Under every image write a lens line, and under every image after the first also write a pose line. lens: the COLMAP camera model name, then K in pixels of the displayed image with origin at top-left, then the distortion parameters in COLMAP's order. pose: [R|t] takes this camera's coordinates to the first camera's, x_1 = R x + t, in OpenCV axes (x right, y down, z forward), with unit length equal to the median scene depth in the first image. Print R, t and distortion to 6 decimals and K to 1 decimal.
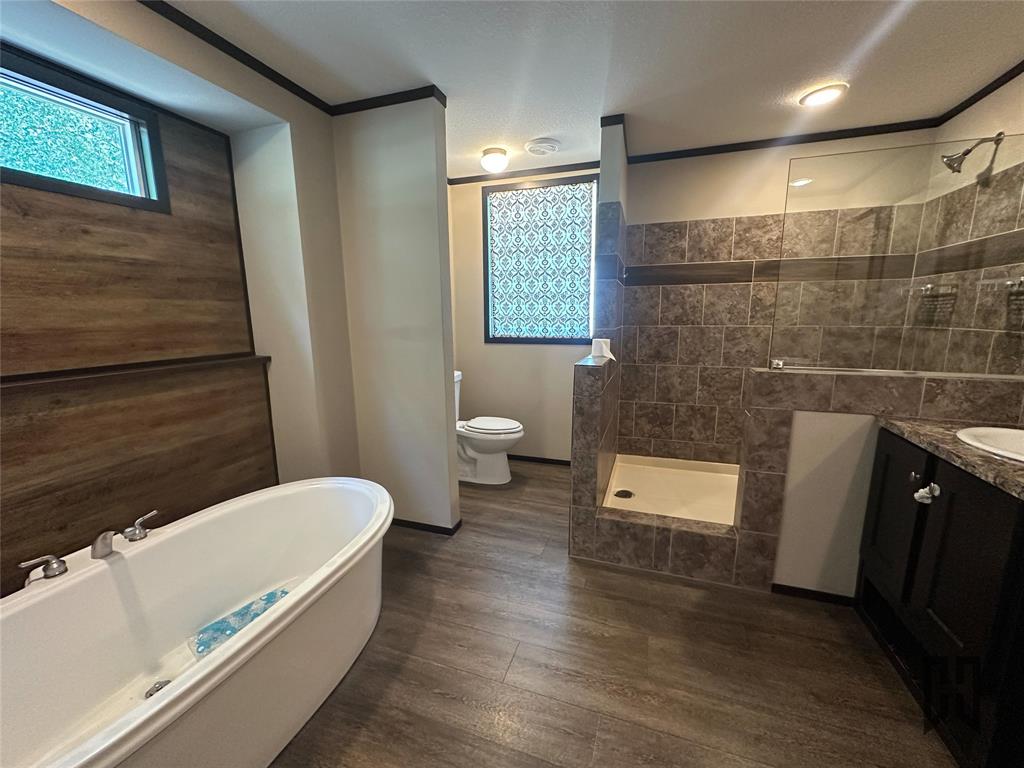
lens RADIAL K [[408.8, 0, 513.0], [0, 408.8, 385.0], [0, 0, 1]] dist [-0.000217, 0.000041]
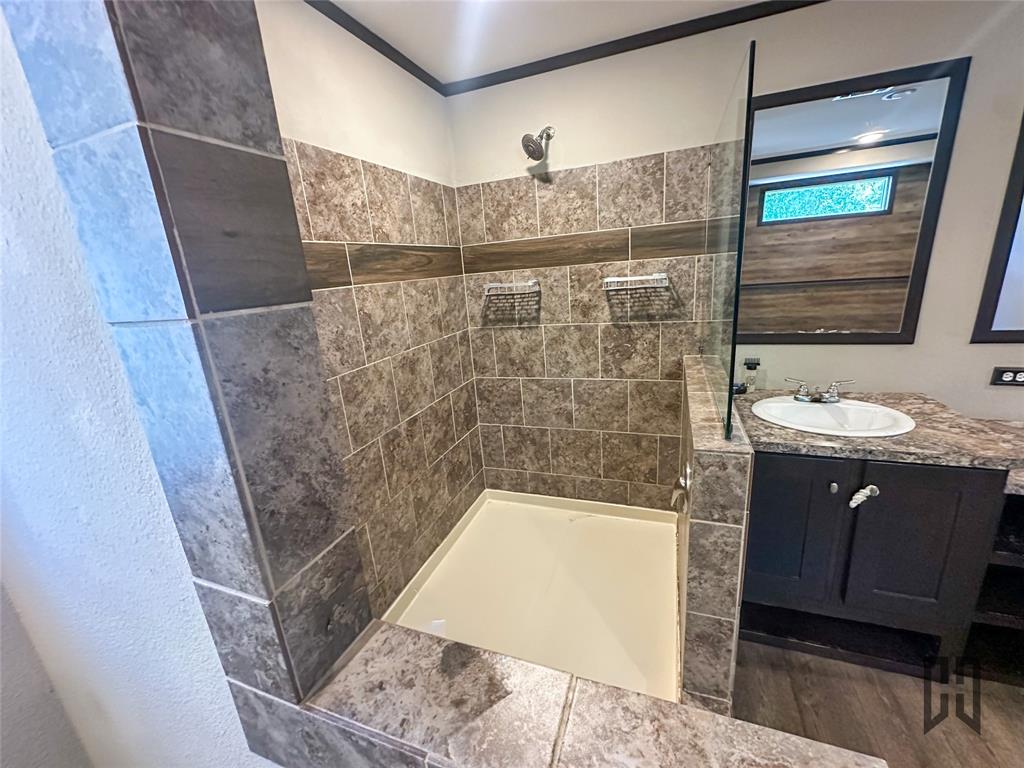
lens RADIAL K [[408.8, 0, 512.9], [0, 408.8, 382.6], [0, 0, 1]] dist [-0.000217, 0.000041]
pose [[0.022167, -0.267347, 0.963345, 0.056718], [0.251959, 0.933973, 0.253398, -0.227913], [-0.967484, 0.237106, 0.088063, 0.829205]]
